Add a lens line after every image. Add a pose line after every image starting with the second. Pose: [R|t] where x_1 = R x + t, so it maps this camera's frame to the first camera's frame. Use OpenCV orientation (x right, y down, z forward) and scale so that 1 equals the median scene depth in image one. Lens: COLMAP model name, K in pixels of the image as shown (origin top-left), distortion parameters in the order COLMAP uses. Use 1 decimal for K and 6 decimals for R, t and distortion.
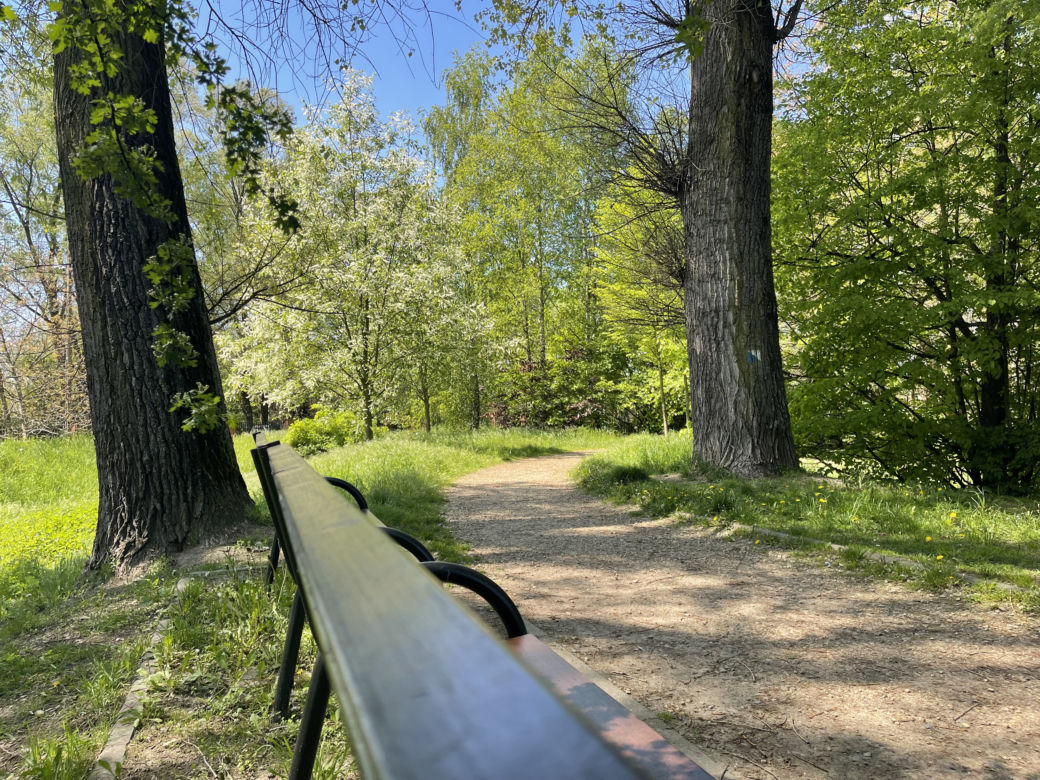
lens RADIAL K [[785.7, 0, 520.0], [0, 785.7, 390.0], [0, 0, 1]] dist [0.061441, -0.091378]
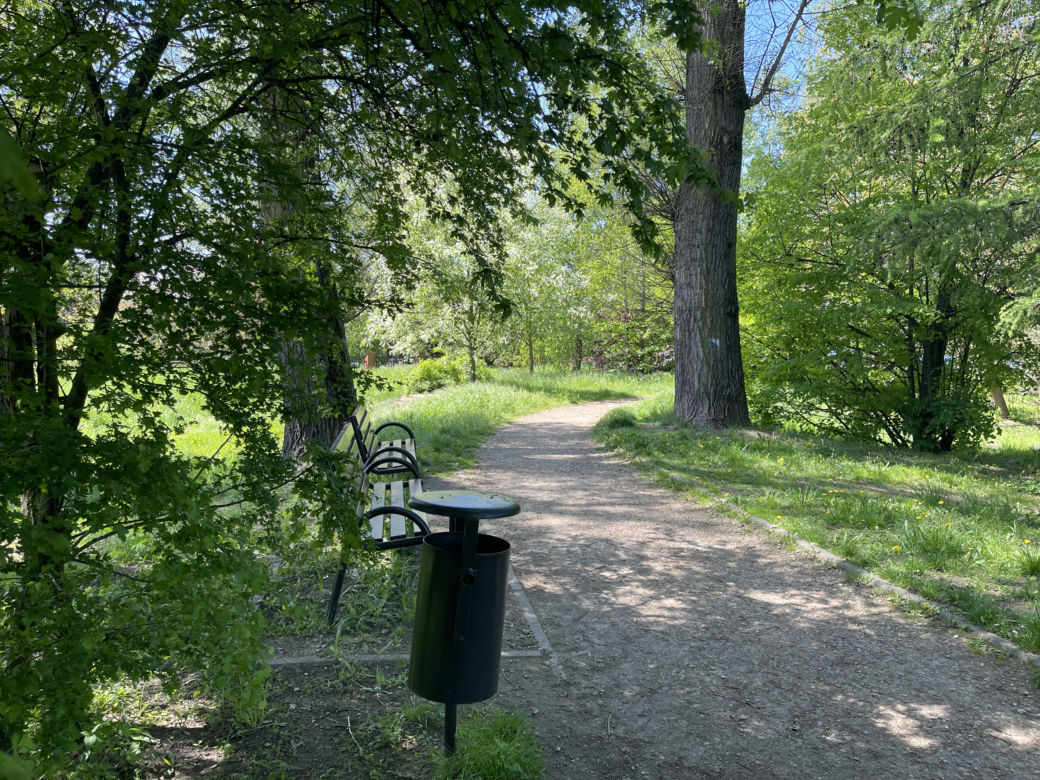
lens RADIAL K [[785.7, 0, 520.0], [0, 785.7, 390.0], [0, 0, 1]] dist [0.061441, -0.091378]
pose [[0.983601, 0.042620, -0.175248, 0.183138], [-0.026561, 0.995313, 0.092983, -0.072481], [0.178389, -0.086803, 0.980124, -0.397802]]
